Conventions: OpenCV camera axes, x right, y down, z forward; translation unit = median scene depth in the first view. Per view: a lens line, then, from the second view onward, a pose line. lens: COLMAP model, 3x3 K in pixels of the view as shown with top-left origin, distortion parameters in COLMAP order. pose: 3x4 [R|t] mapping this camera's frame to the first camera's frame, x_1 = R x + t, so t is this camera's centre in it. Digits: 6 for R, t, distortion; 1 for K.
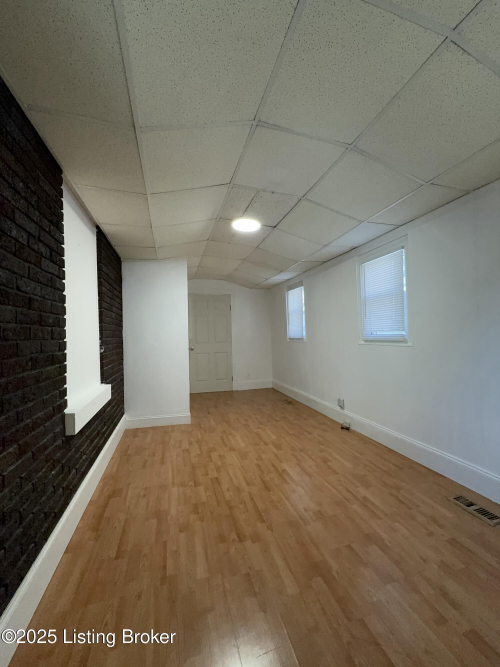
lens RADIAL K [[266.6, 0, 249.4], [0, 266.6, 334.2], [0, 0, 1]] dist [-0.000503, -0.000050]
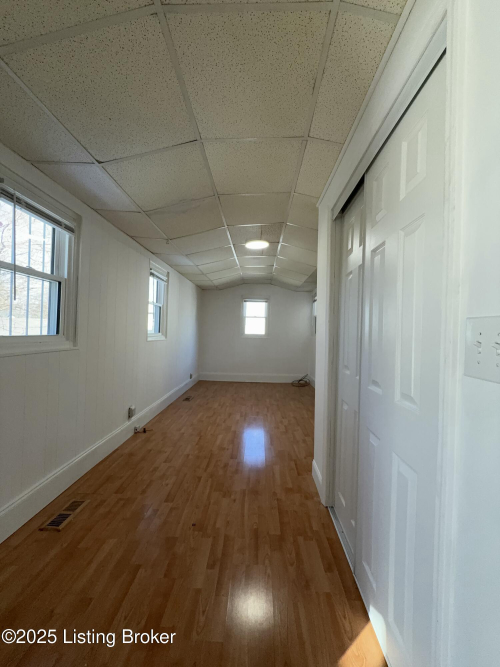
lens RADIAL K [[266.6, 0, 249.5], [0, 266.6, 331.2], [0, 0, 1]] dist [-0.000503, -0.000050]
pose [[-0.948848, 0.000662, 0.315733, -0.317205], [-0.001055, 0.999986, -0.005266, 0.000752], [-0.315732, -0.005329, -0.948834, 1.869690]]
